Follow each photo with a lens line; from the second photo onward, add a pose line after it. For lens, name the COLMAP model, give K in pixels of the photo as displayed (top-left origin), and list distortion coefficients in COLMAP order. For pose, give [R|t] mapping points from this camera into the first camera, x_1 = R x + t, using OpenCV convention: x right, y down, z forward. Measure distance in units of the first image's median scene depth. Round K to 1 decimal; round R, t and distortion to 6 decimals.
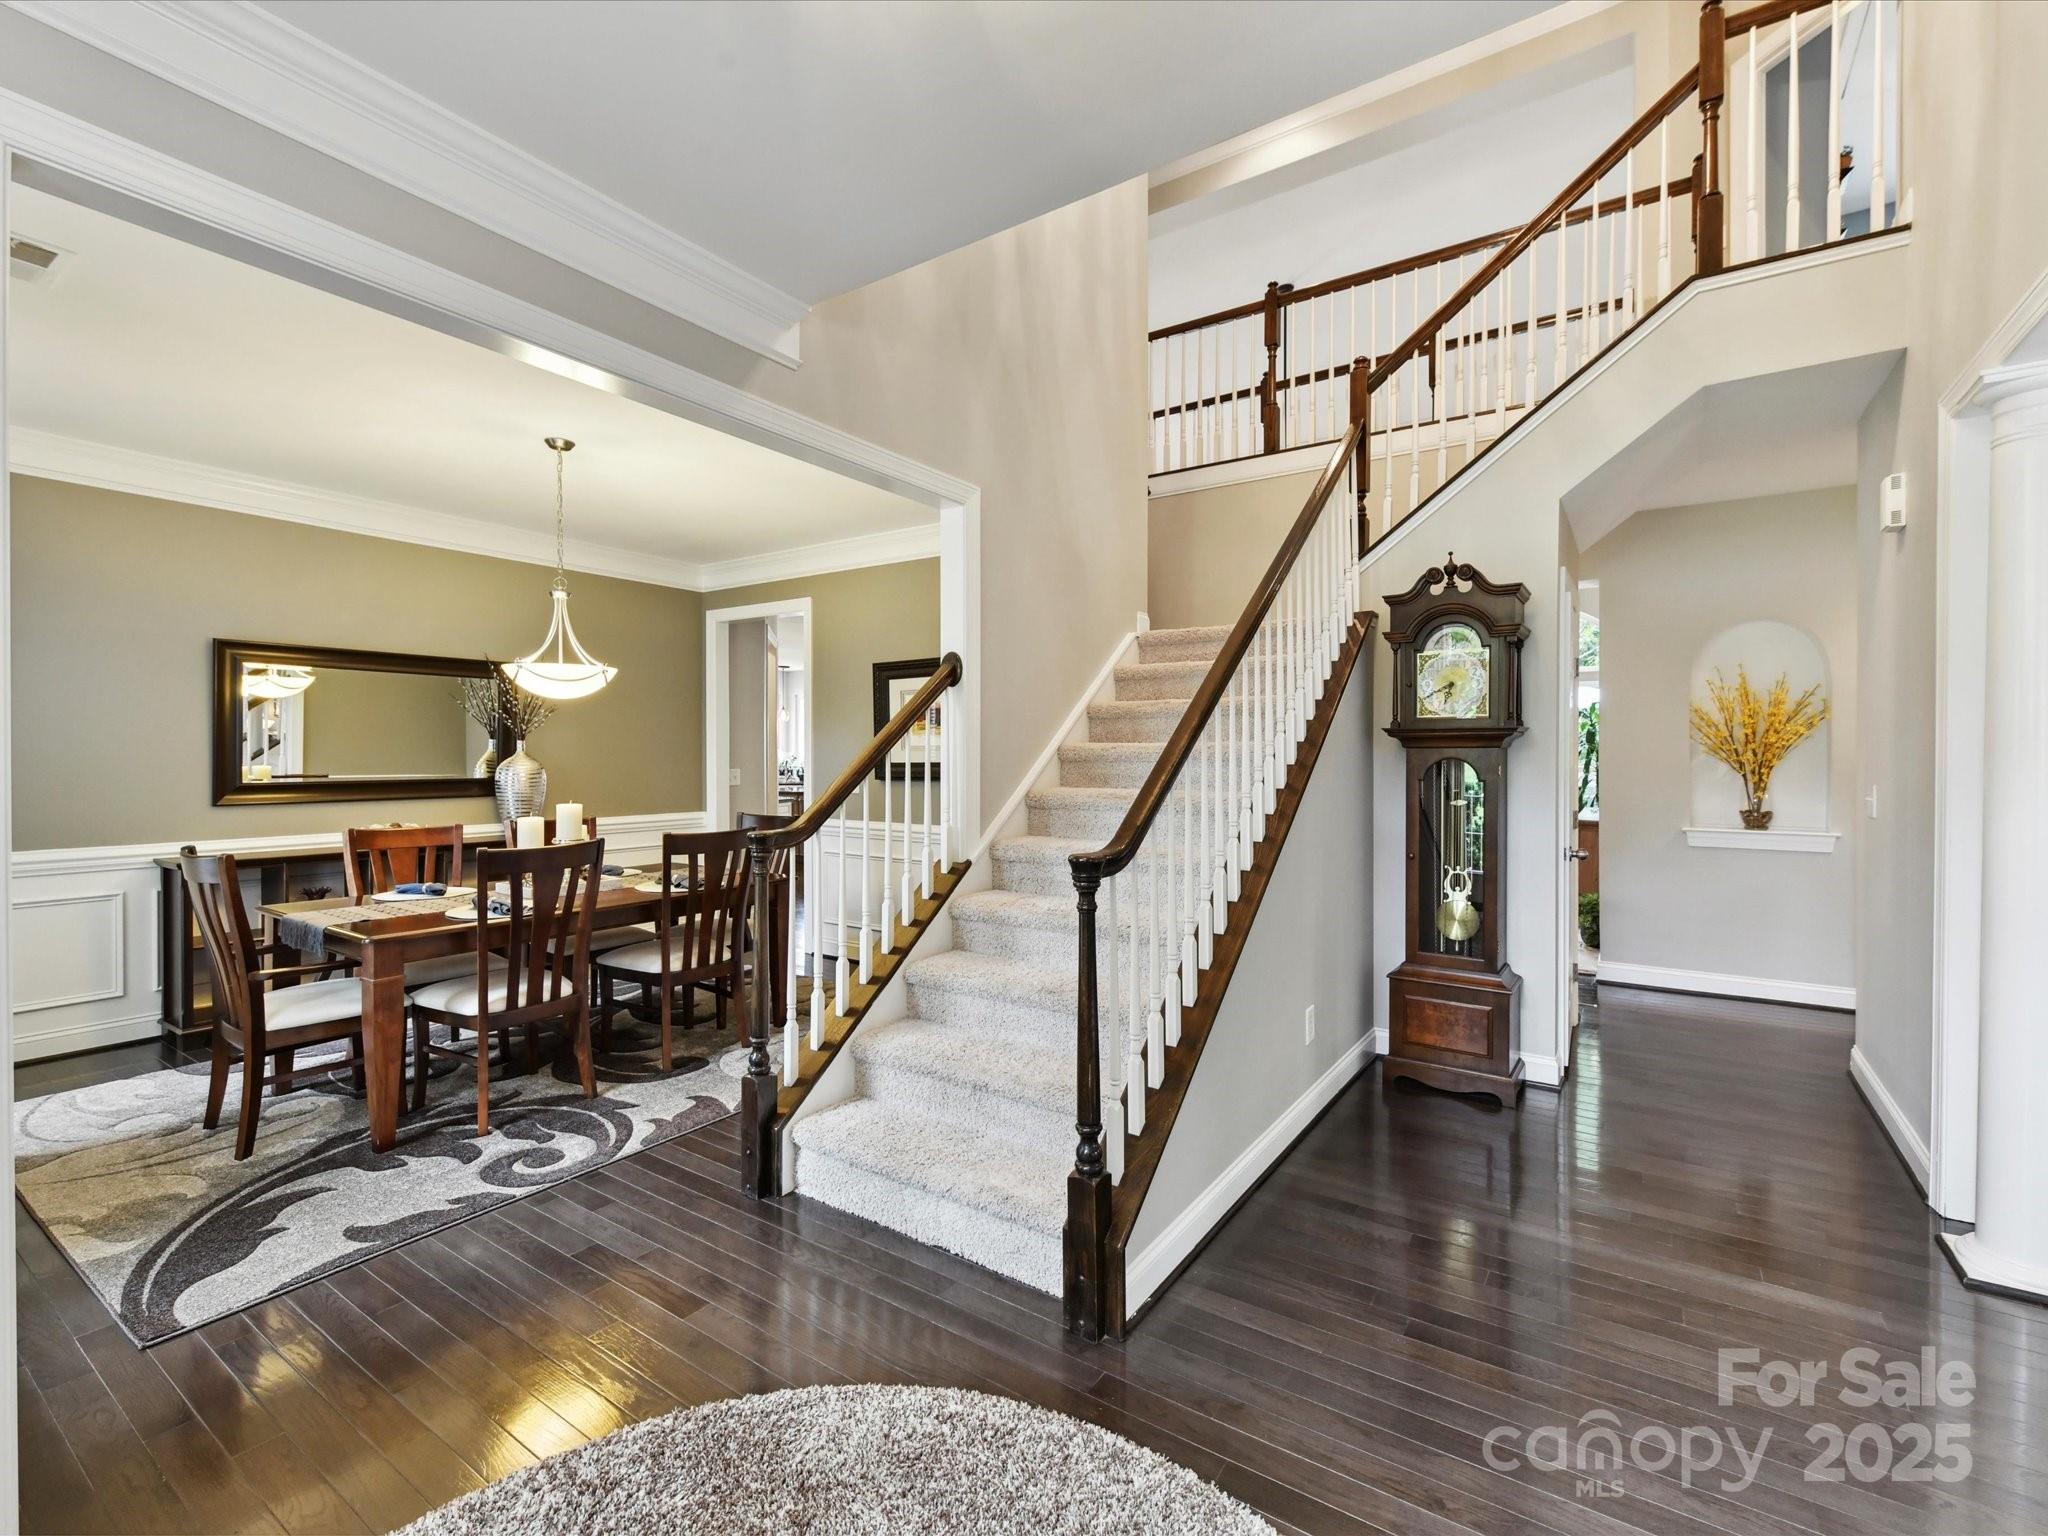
lens RADIAL K [[900.4, 0, 1032.8], [0, 900.4, 770.1], [0, 0, 1]] dist [0.000090, -0.000238]
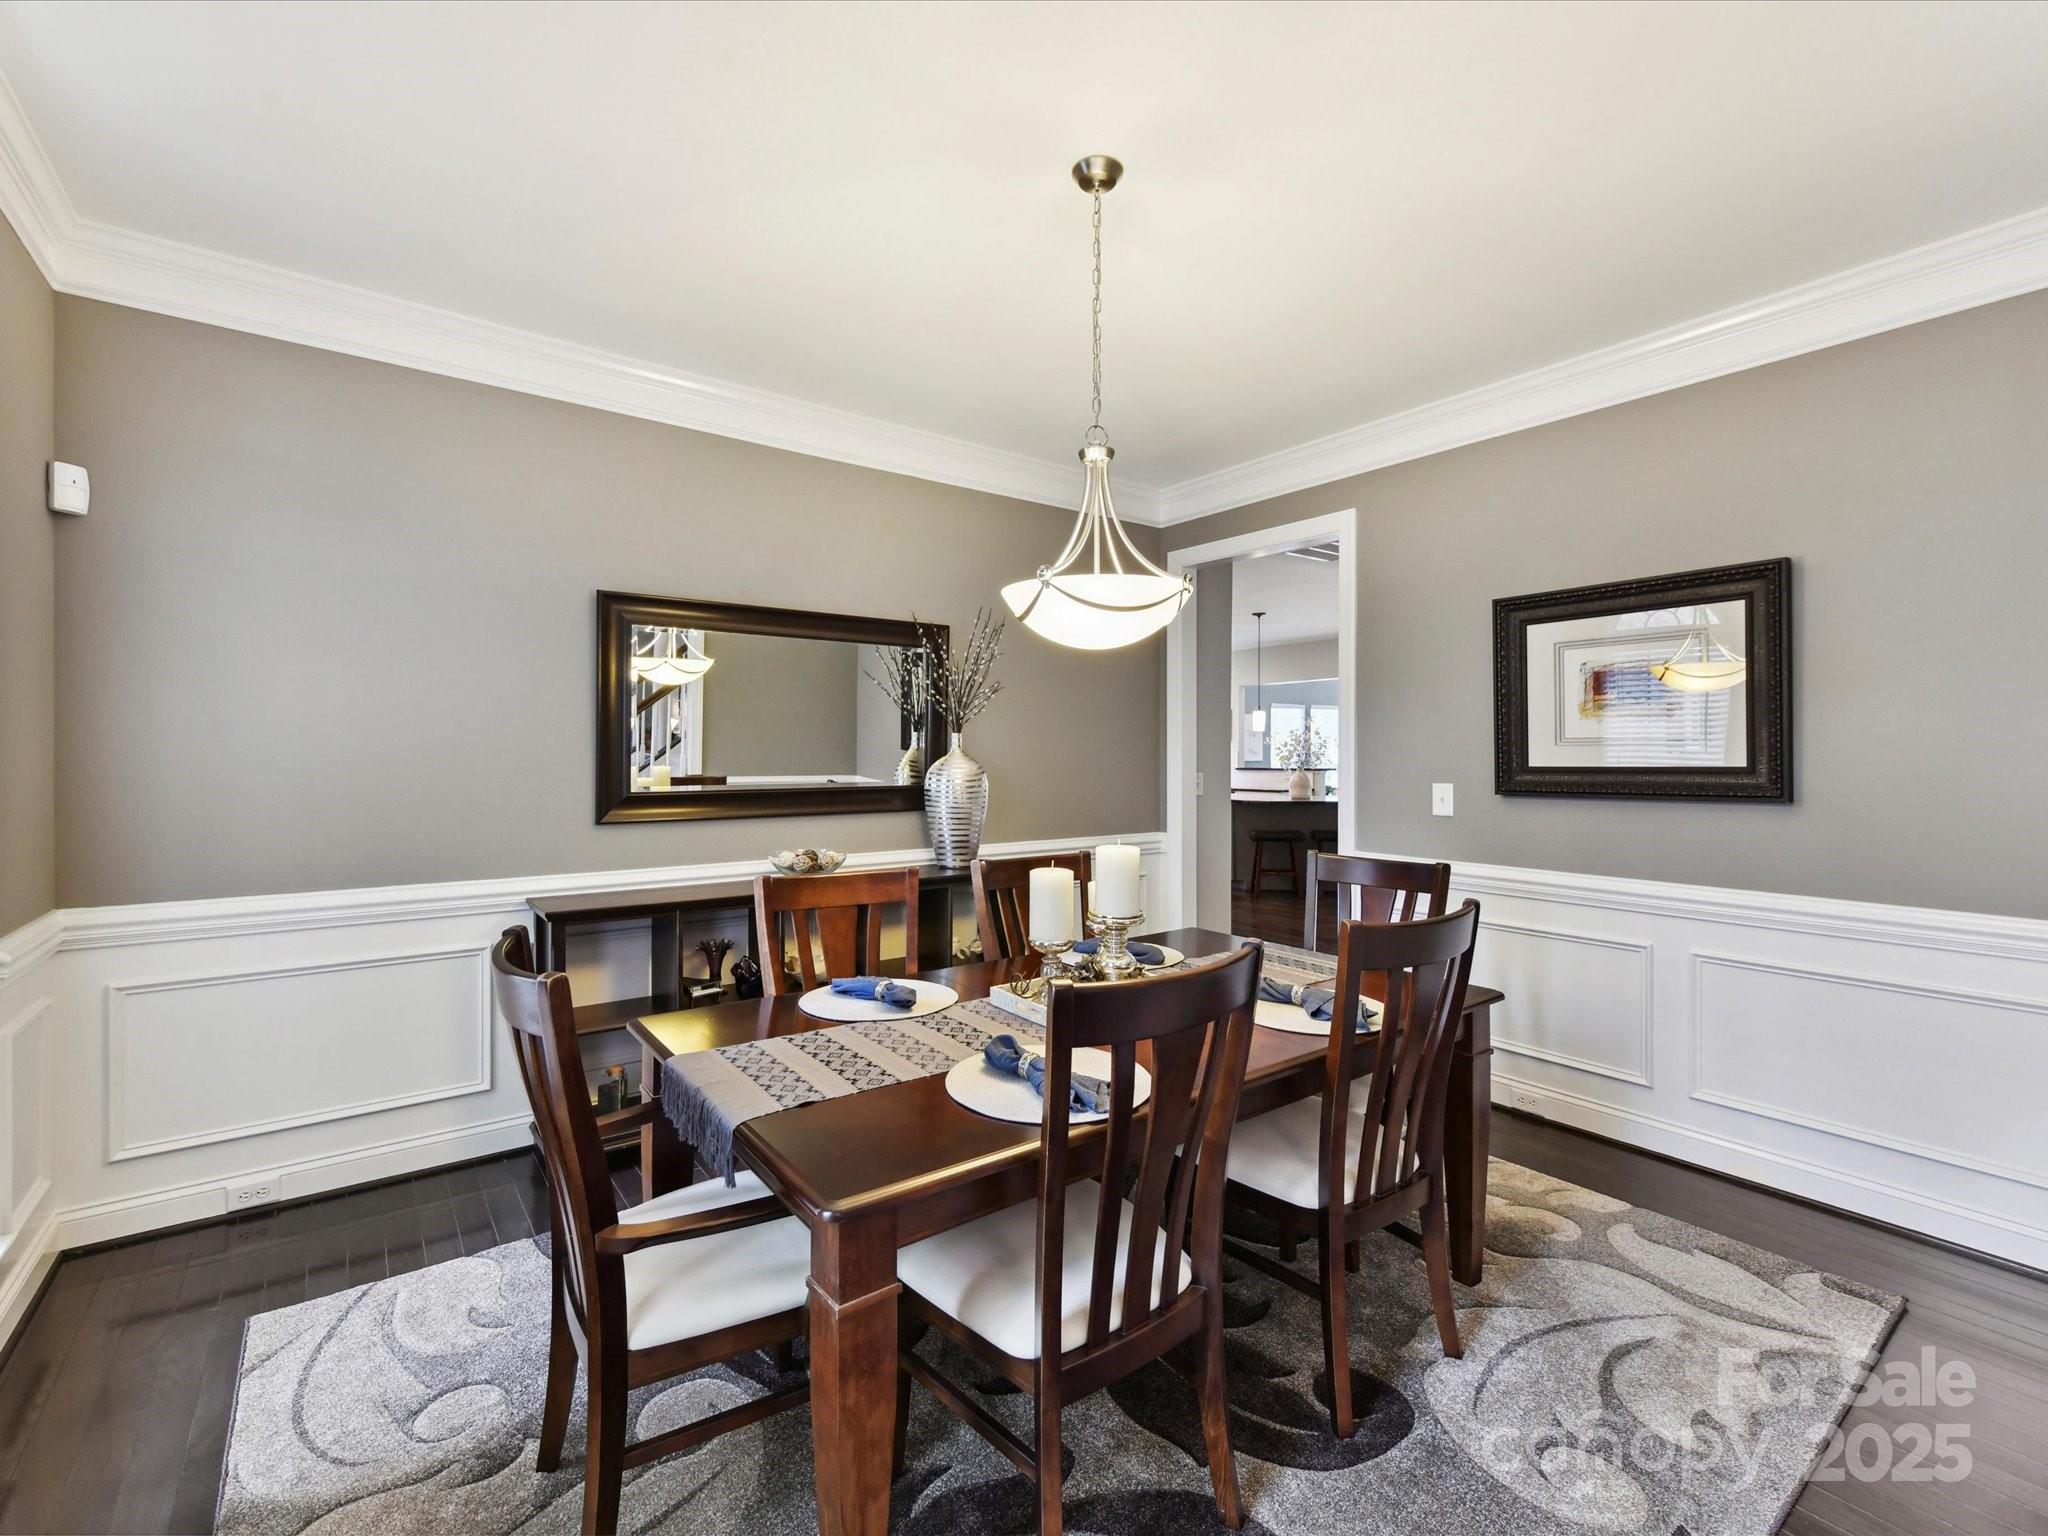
lens RADIAL K [[900.7, 0, 1036.1], [0, 900.7, 758.9], [0, 0, 1]] dist [0.002874, -0.000007]
pose [[0.946791, -0.001580, -0.321844, -0.348195], [-0.002100, 0.999936, -0.011084, -0.005702], [0.321841, 0.011170, 0.946728, 0.432375]]
